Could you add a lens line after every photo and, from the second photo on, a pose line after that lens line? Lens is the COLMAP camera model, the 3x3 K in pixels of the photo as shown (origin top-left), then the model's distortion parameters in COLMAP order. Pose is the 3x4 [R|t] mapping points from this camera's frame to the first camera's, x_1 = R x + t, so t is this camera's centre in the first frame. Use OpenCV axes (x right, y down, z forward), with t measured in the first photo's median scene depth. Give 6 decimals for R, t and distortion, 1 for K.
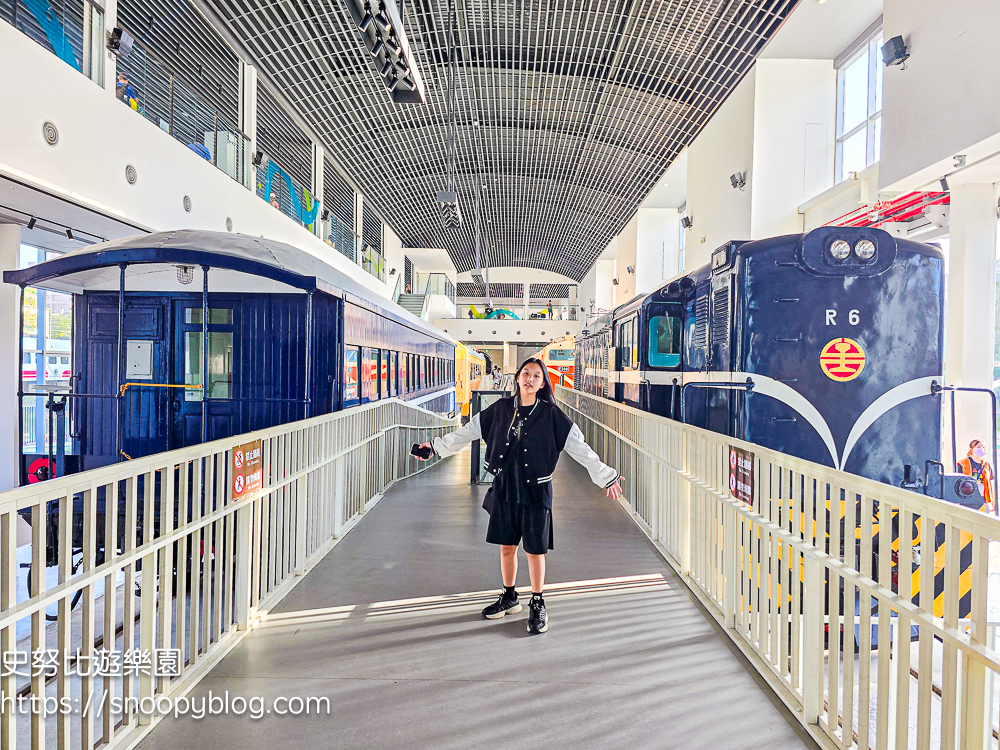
lens RADIAL K [[674.4, 0, 498.0], [0, 674.4, 374.2], [0, 0, 1]] dist [0.106890, -0.102681]
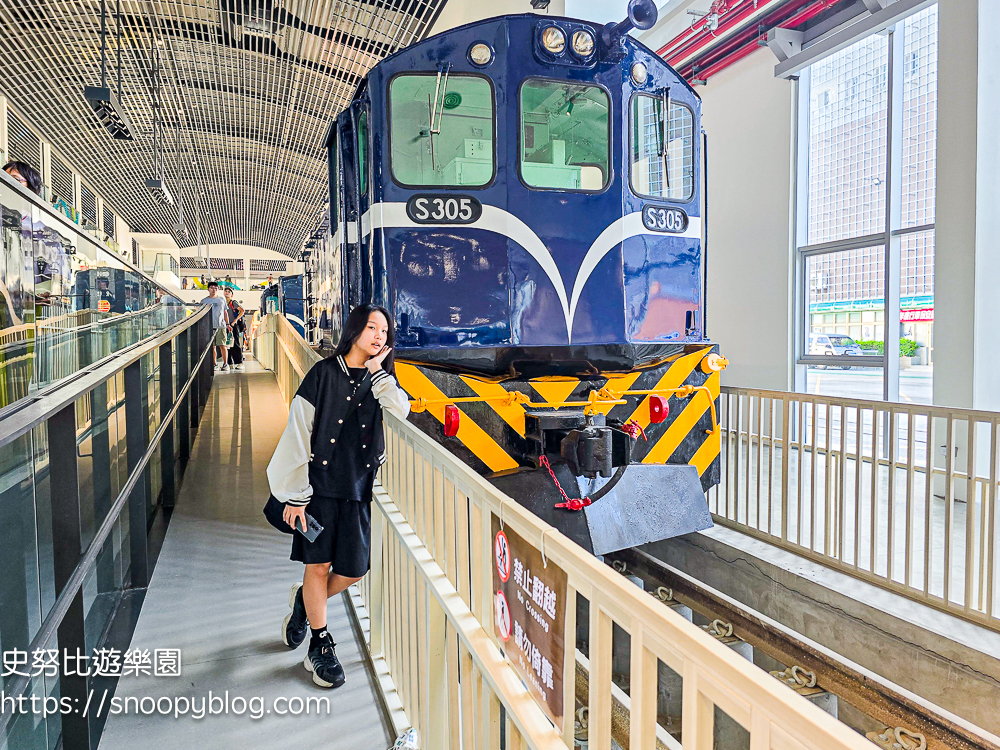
lens RADIAL K [[674.4, 0, 498.0], [0, 674.4, 374.2], [0, 0, 1]] dist [0.106890, -0.102681]
pose [[0.932475, -0.042806, 0.358689, 0.024560], [0.030375, 0.998729, 0.040224, 0.040711], [-0.359955, -0.026612, 0.932590, -0.348519]]
